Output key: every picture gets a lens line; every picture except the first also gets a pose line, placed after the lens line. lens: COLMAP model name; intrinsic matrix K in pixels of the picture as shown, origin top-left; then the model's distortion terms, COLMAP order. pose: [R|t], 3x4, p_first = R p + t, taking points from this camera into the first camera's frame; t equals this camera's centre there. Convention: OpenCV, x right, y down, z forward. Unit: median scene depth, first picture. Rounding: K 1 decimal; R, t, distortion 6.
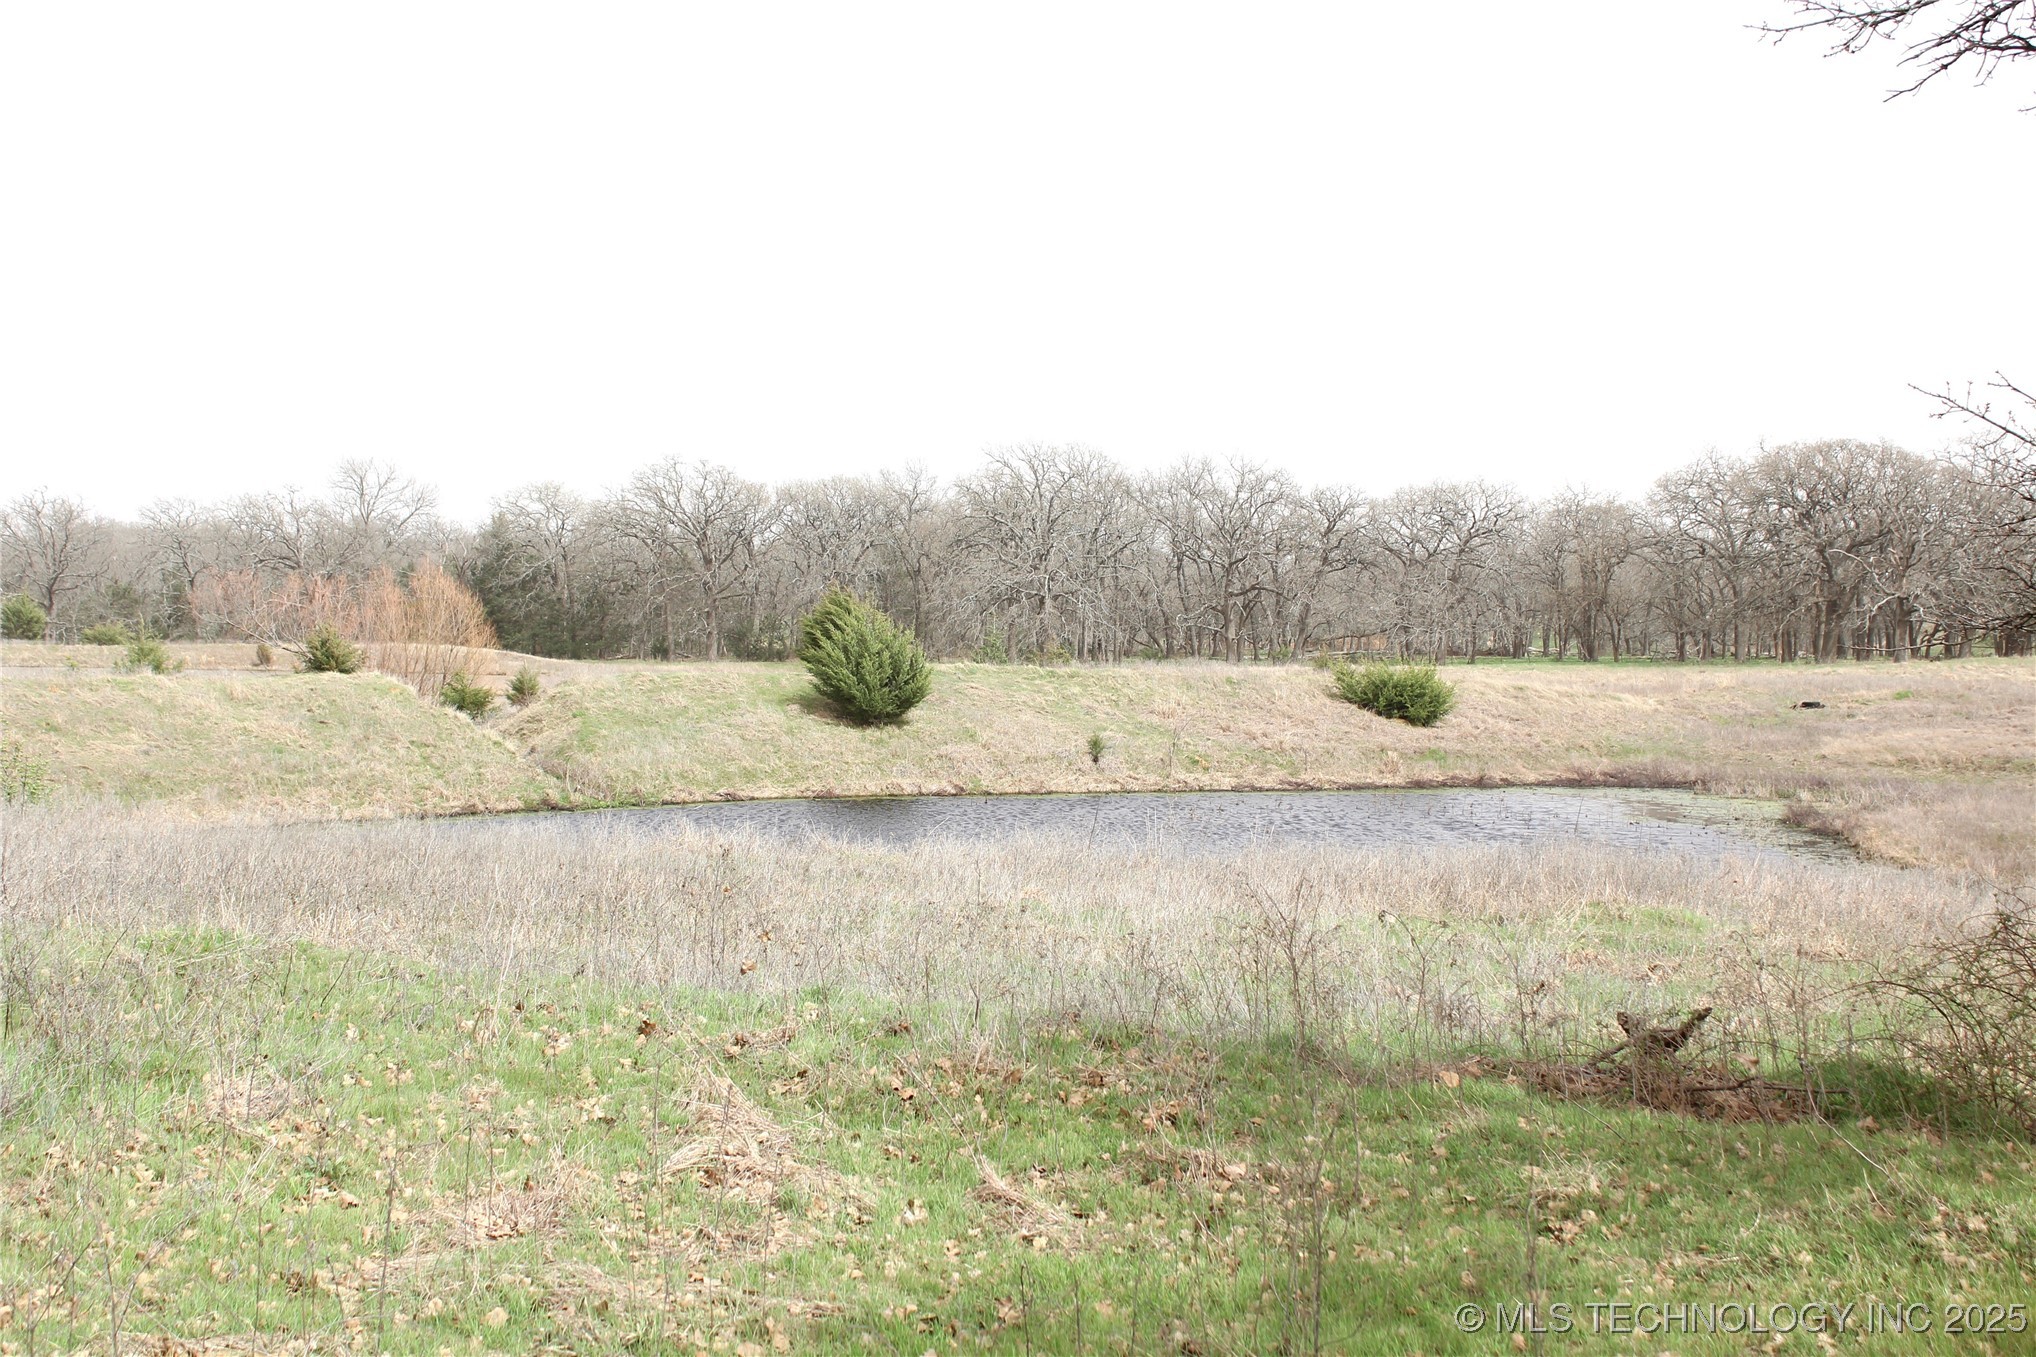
lens RADIAL K [[2886.7, 0, 1017.3], [0, 2886.7, 675.0], [0, 0, 1]] dist [-0.044163, 0.000000]
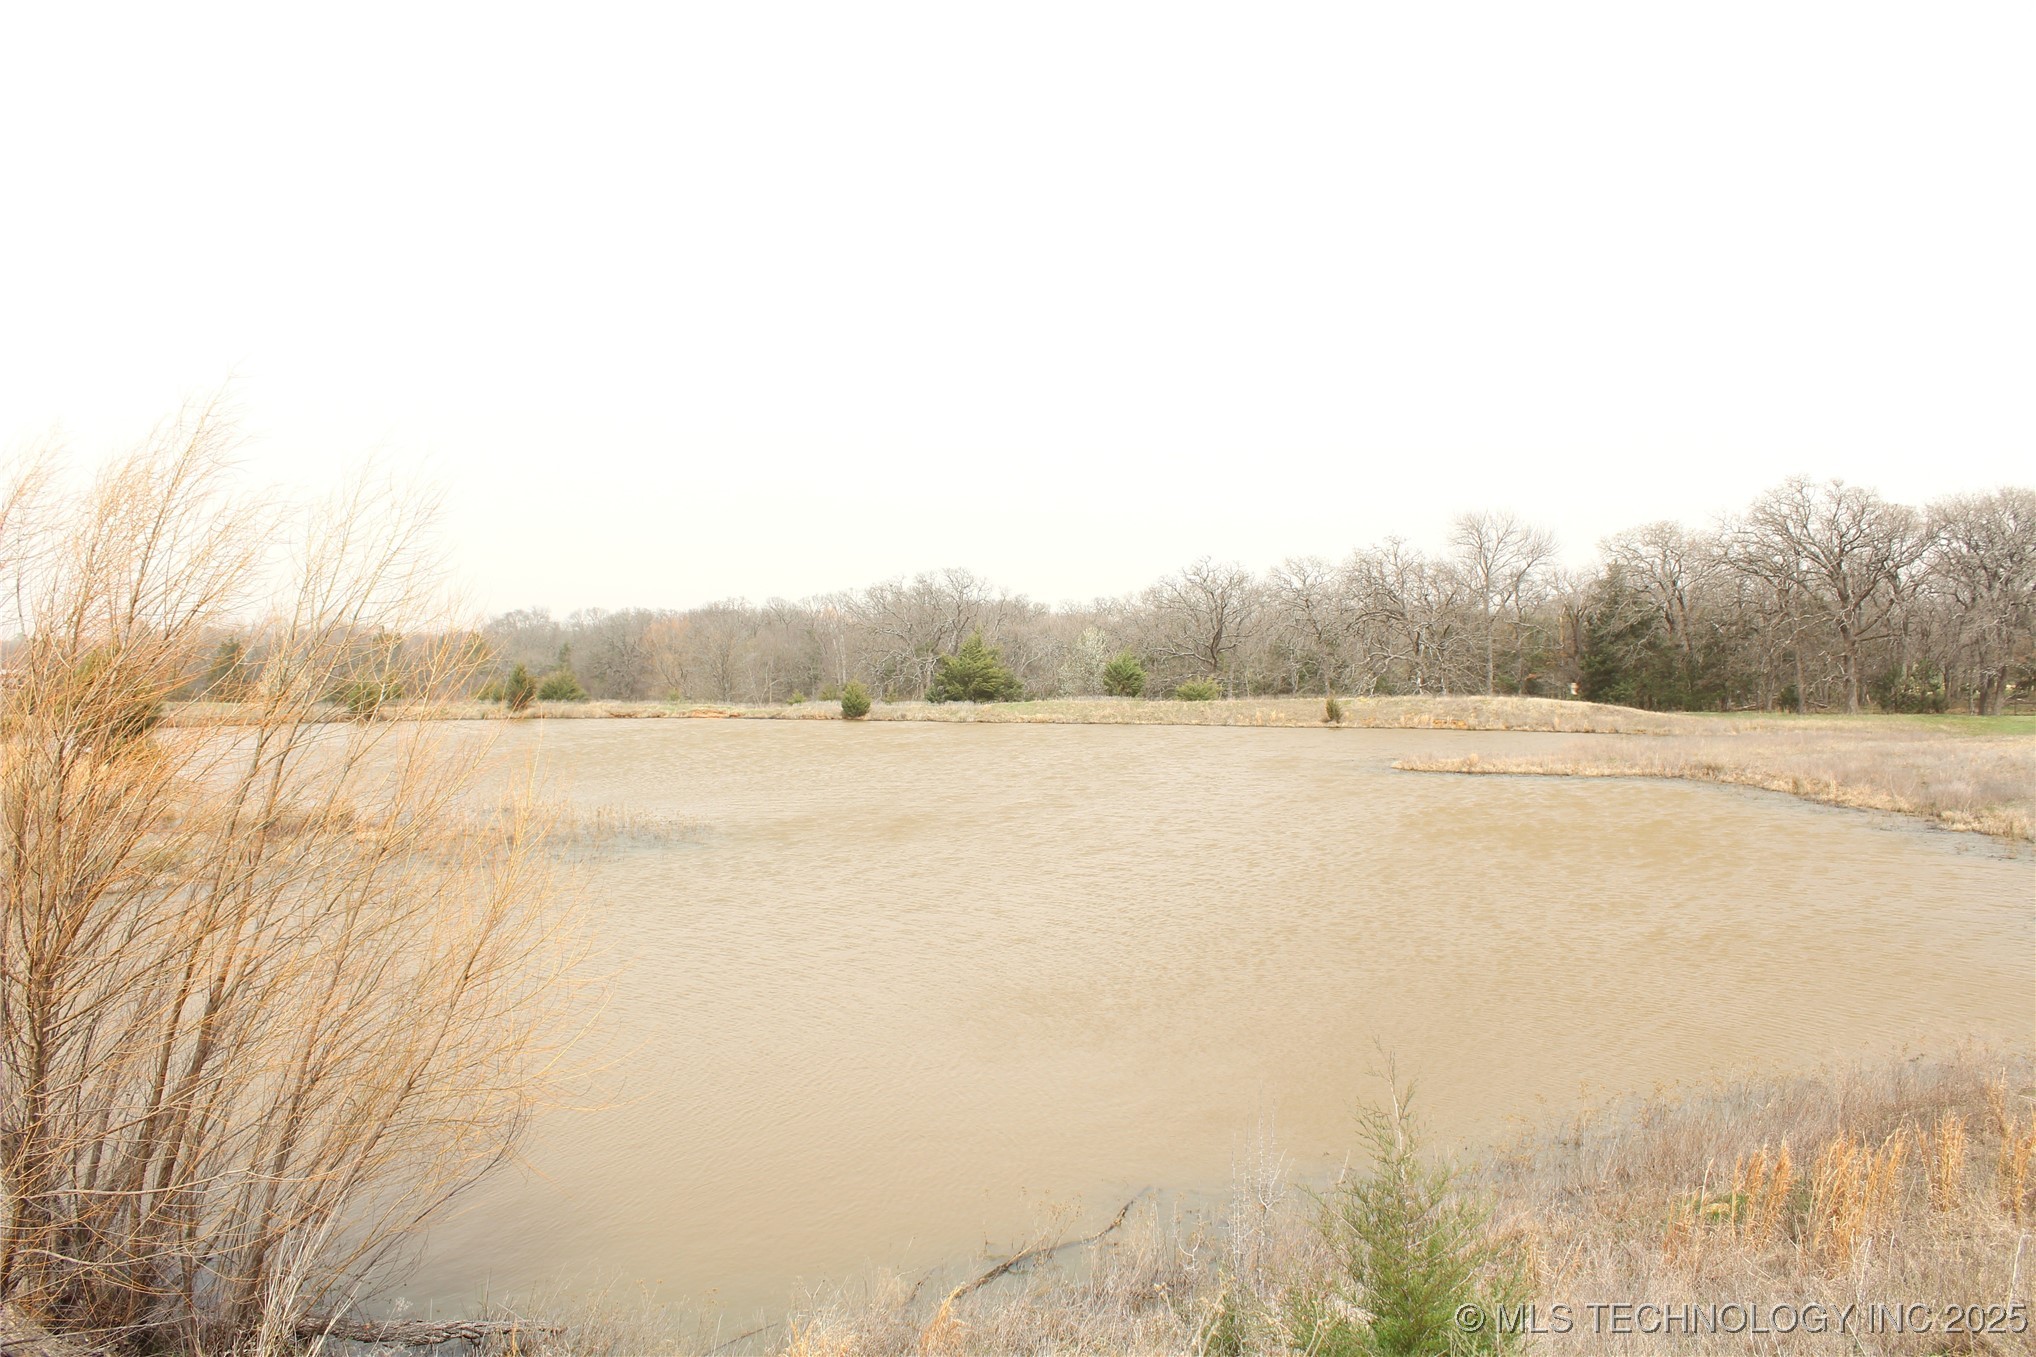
lens RADIAL K [[1744.5, 0, 1005.9], [0, 1744.5, 670.1], [0, 0, 1]] dist [-0.162010, 0.142885]
pose [[0.840075, -0.016303, -0.542226, -0.043701], [0.003161, 0.999678, -0.025160, -0.005807], [0.542462, 0.019422, 0.839856, 0.435312]]
